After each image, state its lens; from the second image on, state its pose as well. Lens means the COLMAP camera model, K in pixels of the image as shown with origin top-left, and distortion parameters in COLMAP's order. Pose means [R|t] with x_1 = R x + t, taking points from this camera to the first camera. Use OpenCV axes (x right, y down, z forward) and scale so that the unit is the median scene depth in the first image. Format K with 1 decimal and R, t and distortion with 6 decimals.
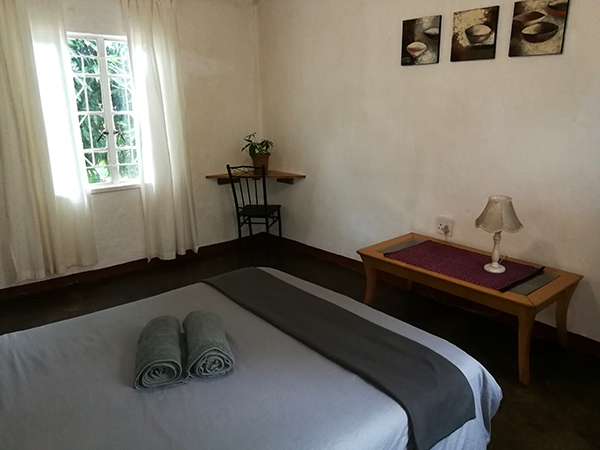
lens RADIAL K [[469.1, 0, 300.0], [0, 469.1, 225.0], [0, 0, 1]] dist [0.042344, -0.002318]
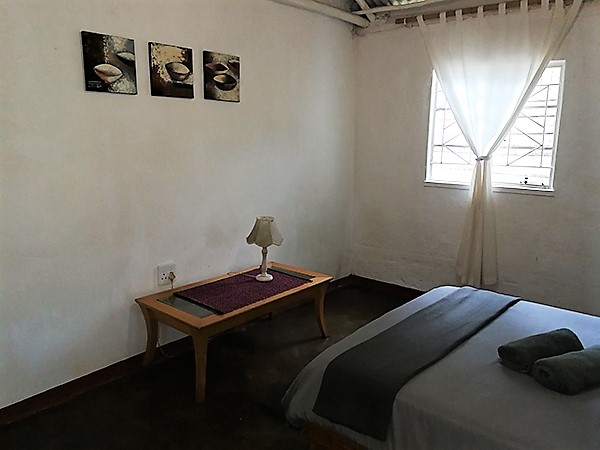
lens RADIAL K [[469.1, 0, 300.0], [0, 469.1, 225.0], [0, 0, 1]] dist [0.042344, -0.002318]
pose [[-0.139636, -0.188827, 0.972032, -0.662092], [0.254770, 0.941750, 0.219543, -0.247017], [-0.956867, 0.278301, -0.083395, 0.906422]]
